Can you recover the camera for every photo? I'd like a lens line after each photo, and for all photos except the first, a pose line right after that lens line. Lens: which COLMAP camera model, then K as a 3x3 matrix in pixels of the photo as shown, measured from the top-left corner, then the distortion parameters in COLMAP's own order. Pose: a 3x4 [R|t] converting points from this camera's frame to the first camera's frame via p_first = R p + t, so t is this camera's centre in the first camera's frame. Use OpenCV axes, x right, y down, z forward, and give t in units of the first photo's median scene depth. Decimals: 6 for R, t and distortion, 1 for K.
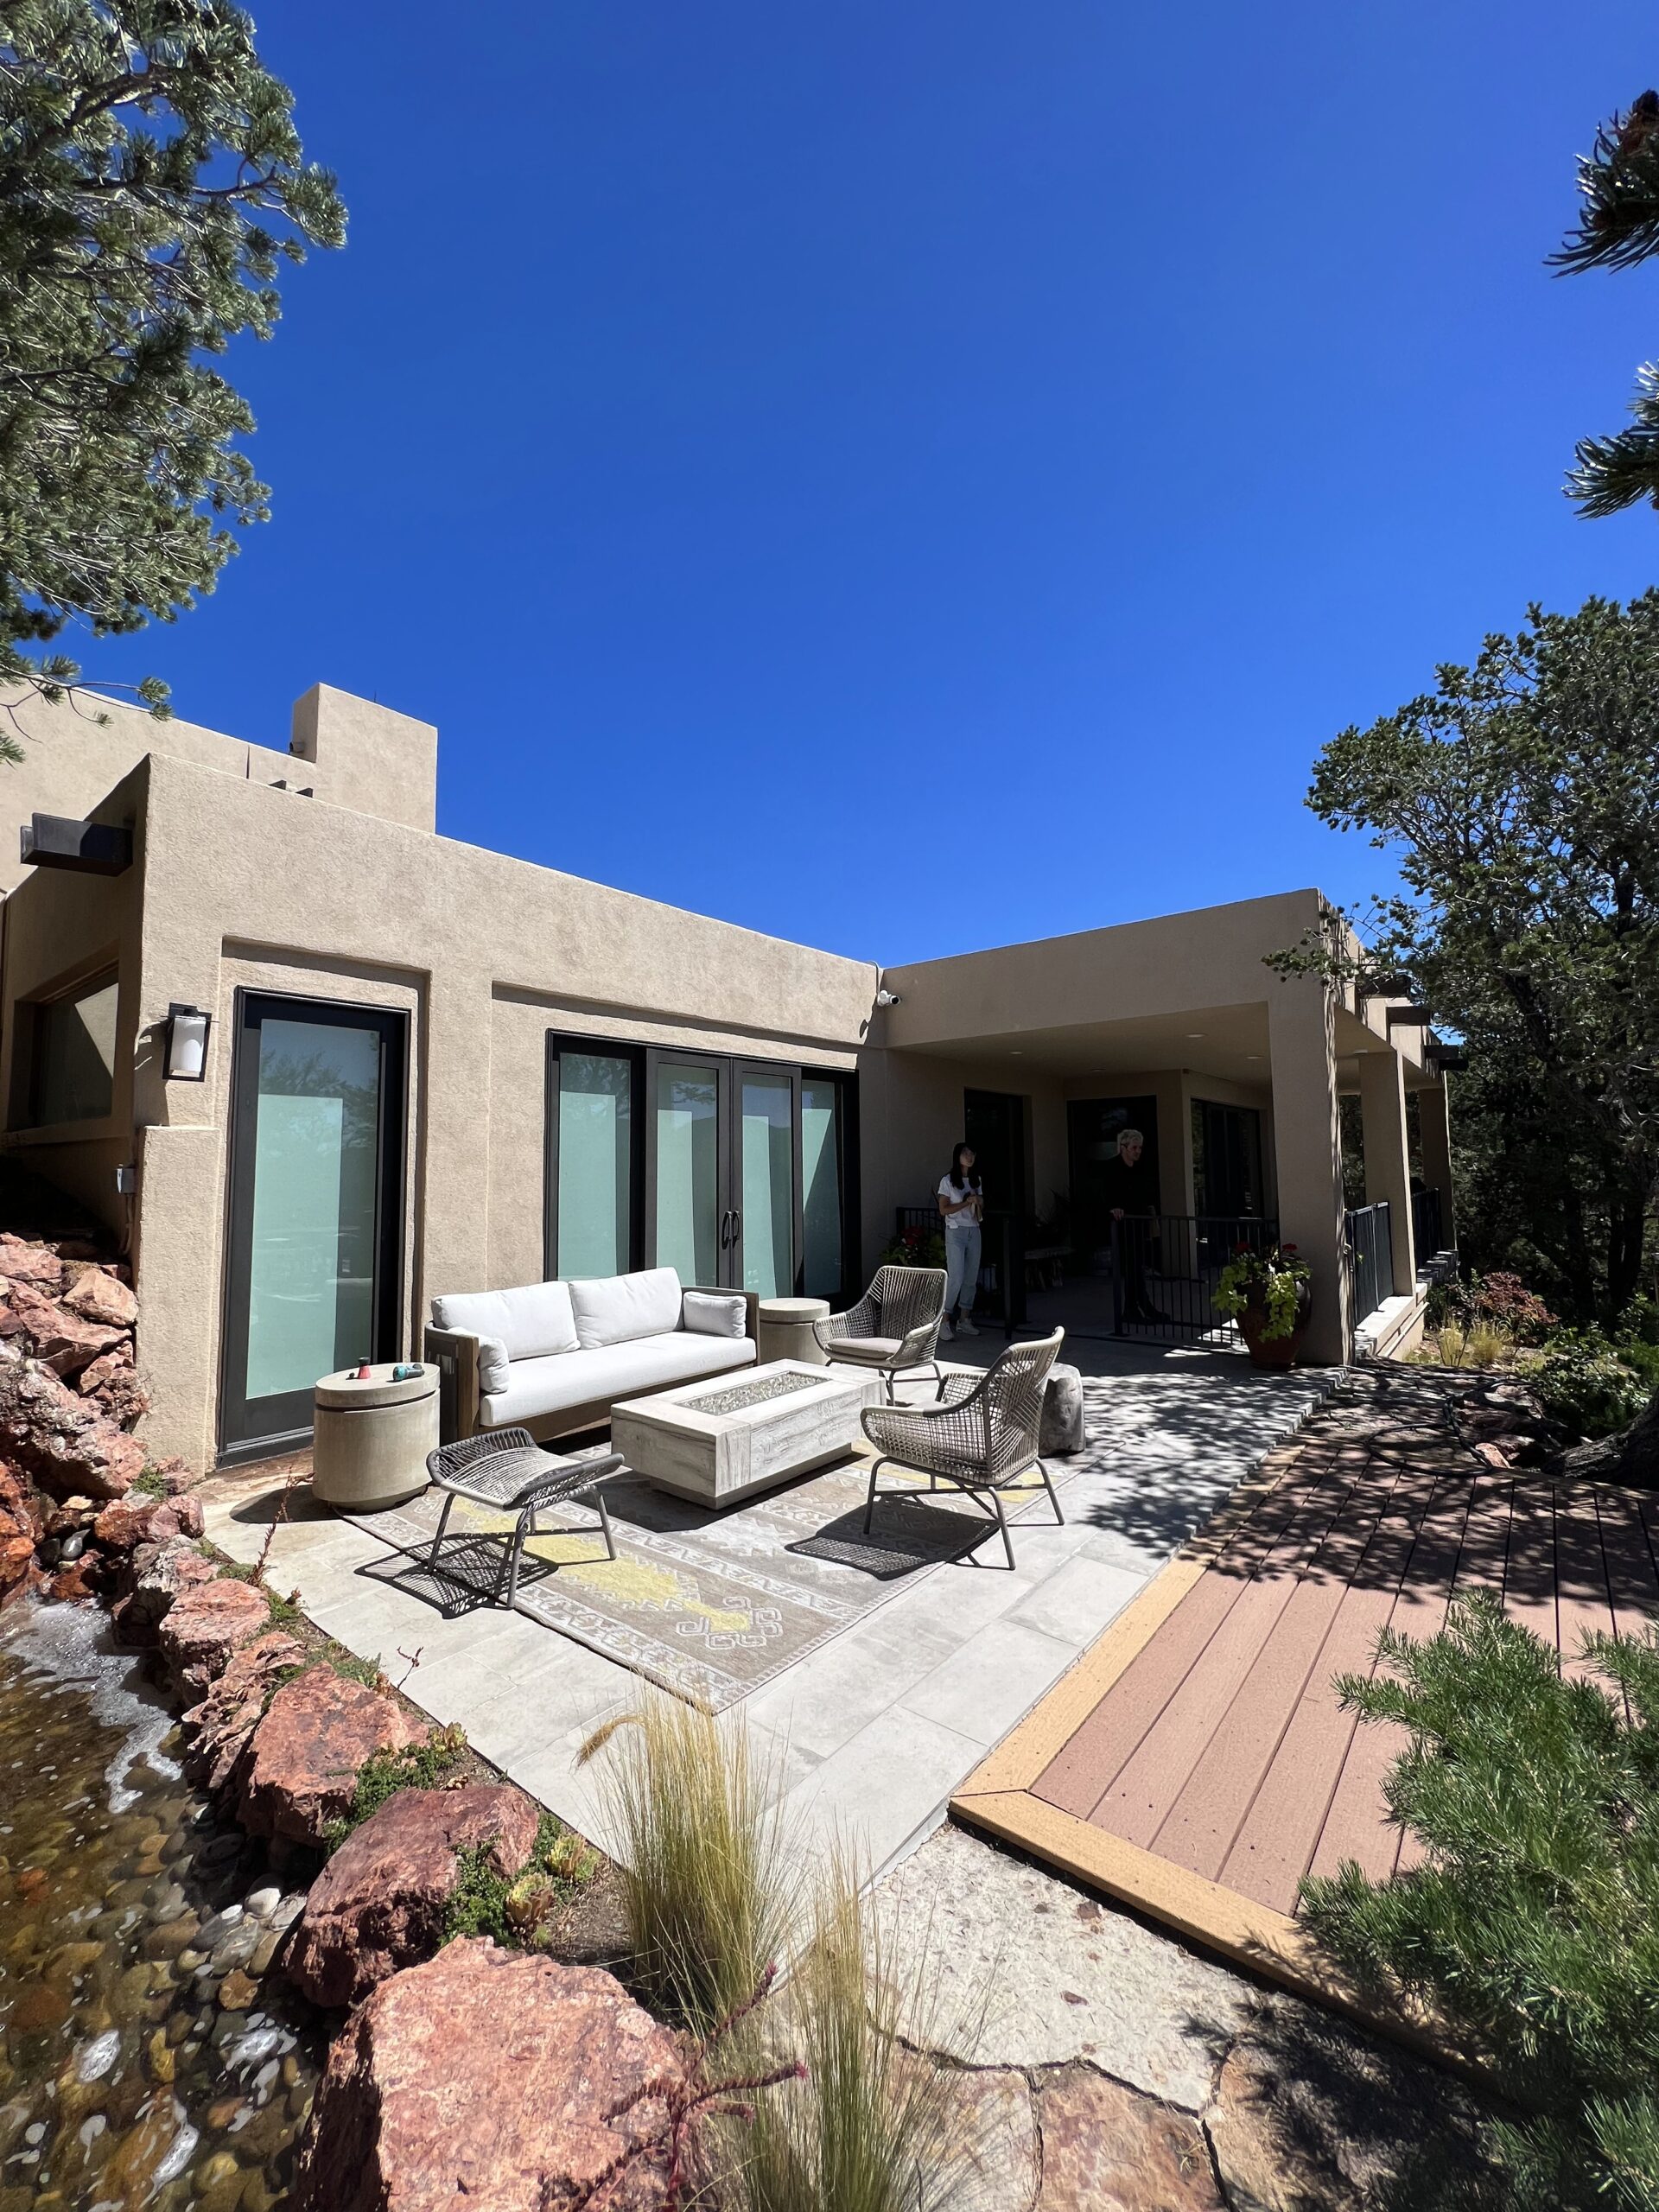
lens RADIAL K [[888.2, 0, 843.0], [0, 888.2, 1095.8], [0, 0, 1]] dist [-0.013532, 0.000532]
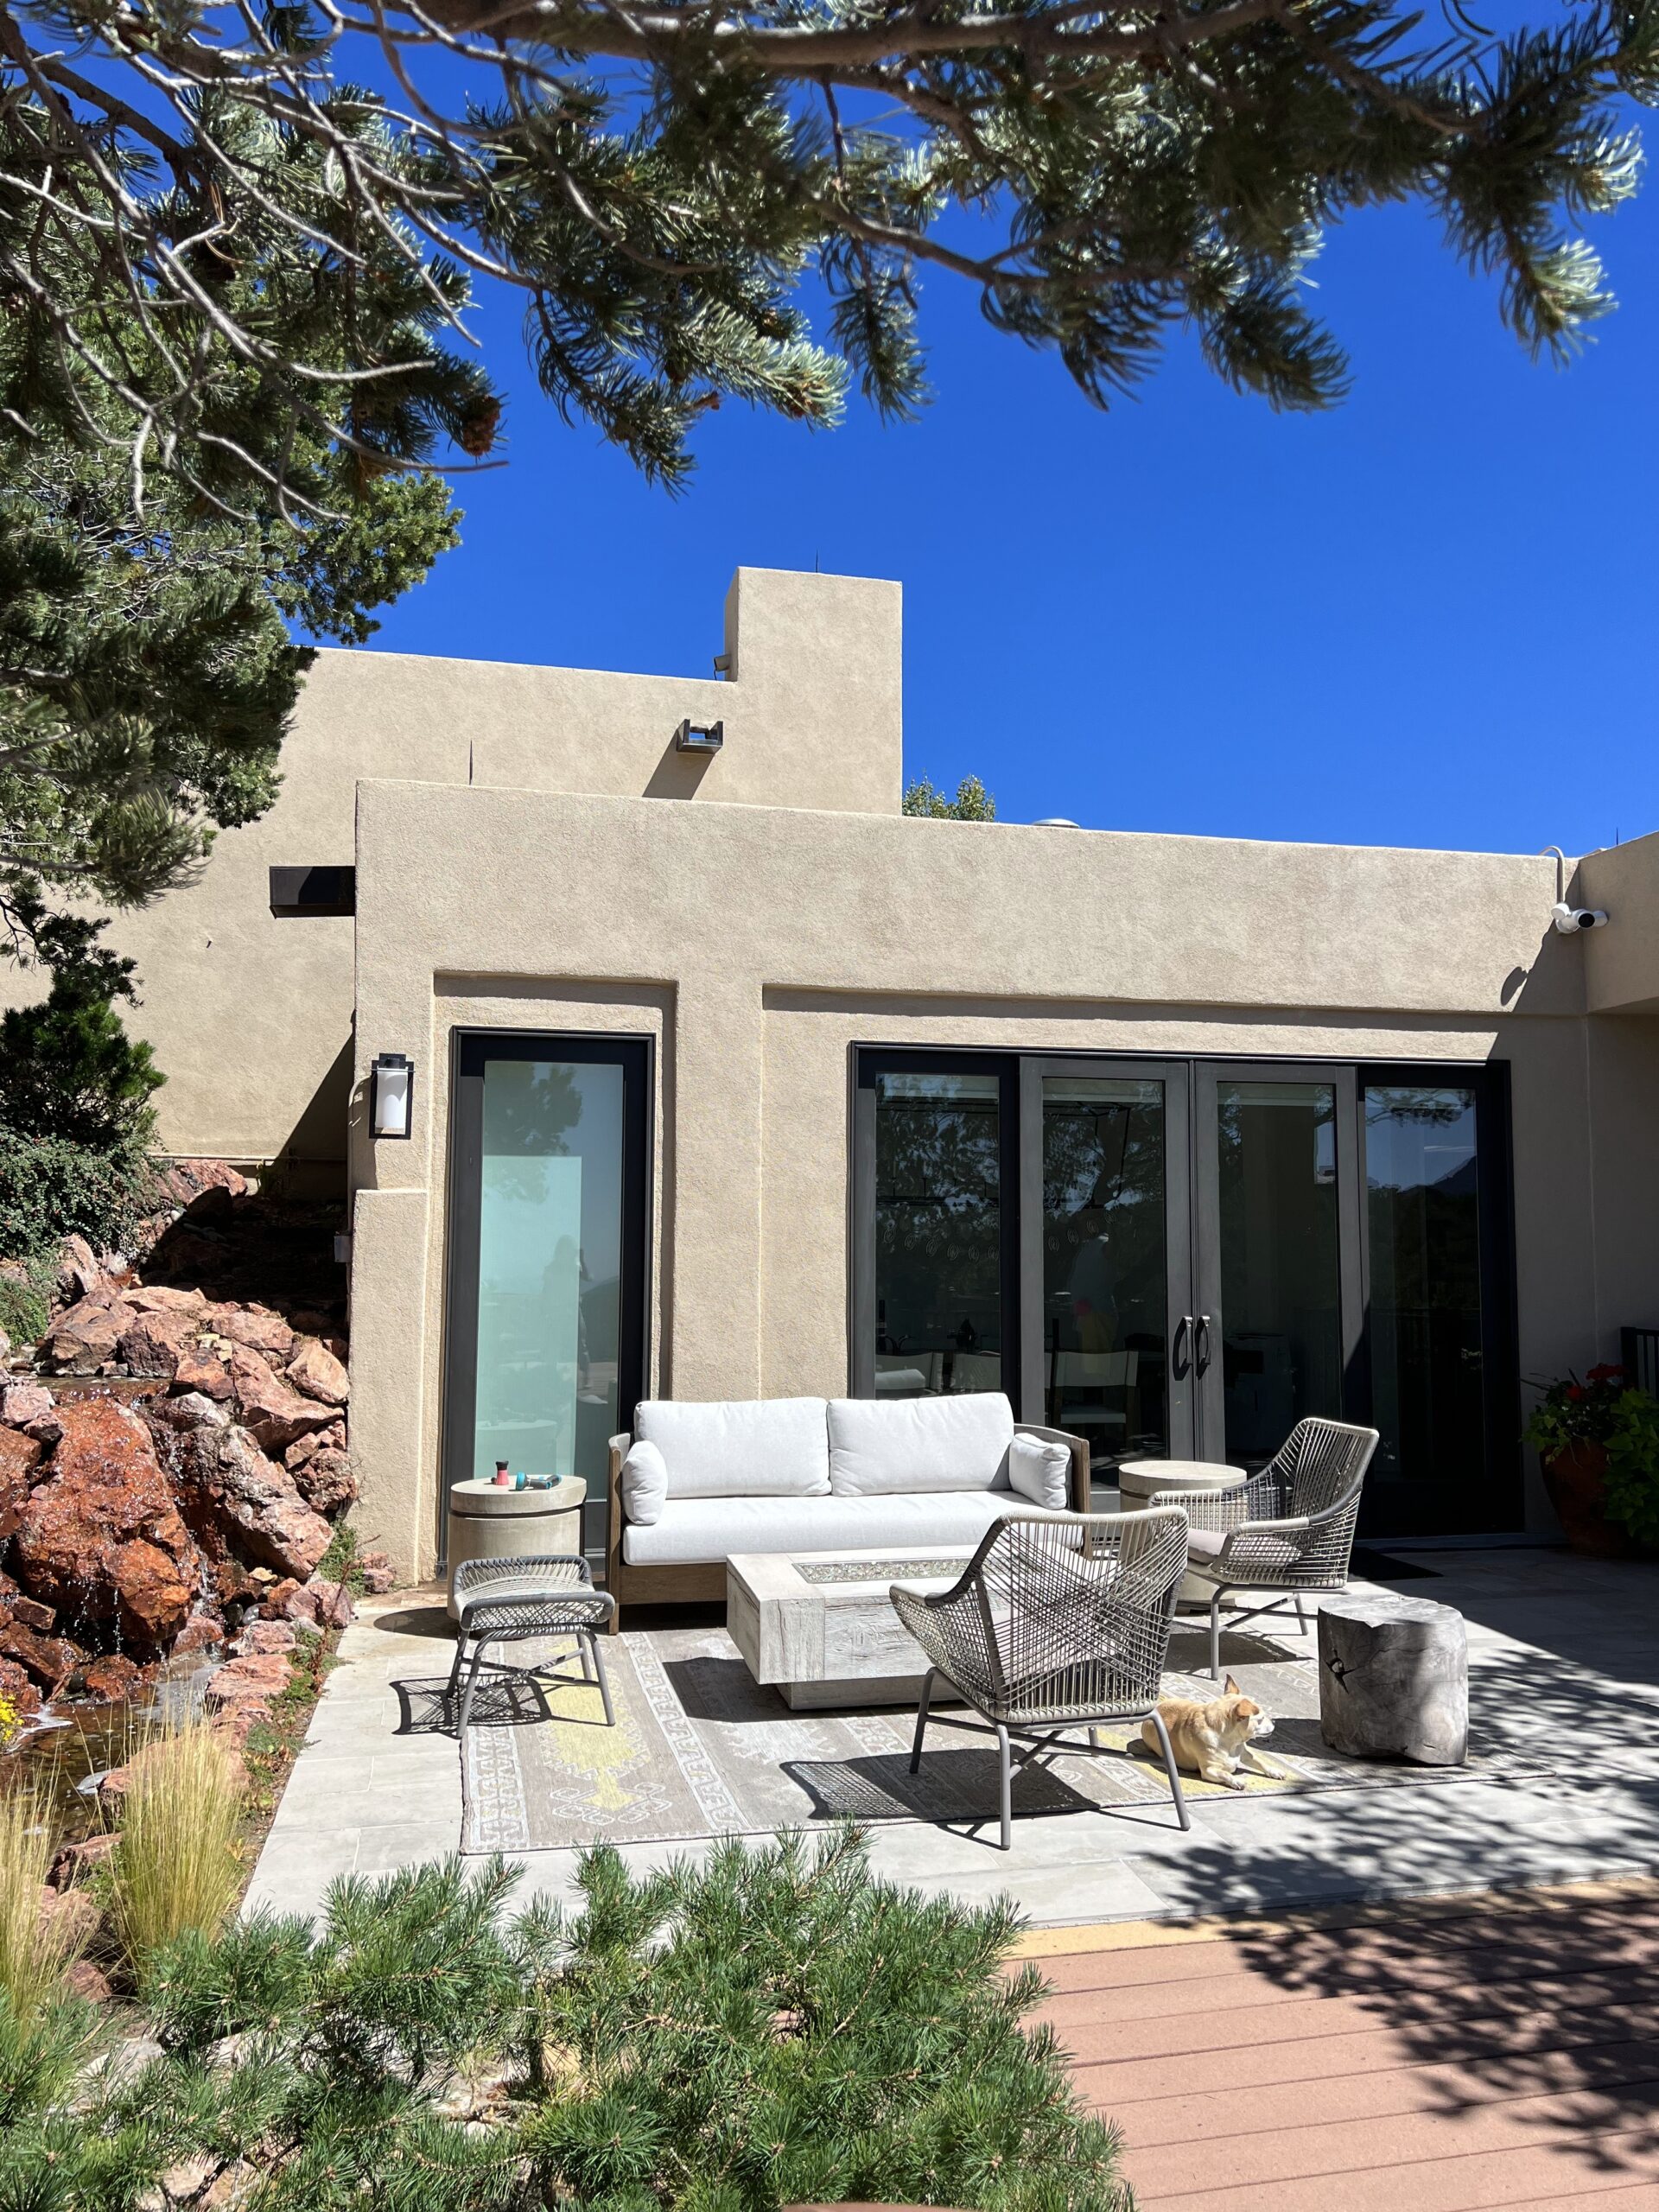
lens RADIAL K [[1656.4, 0, 830.8], [0, 1656.4, 1105.6], [0, 0, 1]] dist [0.032553, -0.008794]
pose [[0.773622, -0.039545, -0.632412, 0.633677], [0.039299, 0.999124, -0.014402, -0.008819], [0.632428, -0.013712, 0.774498, -0.031520]]
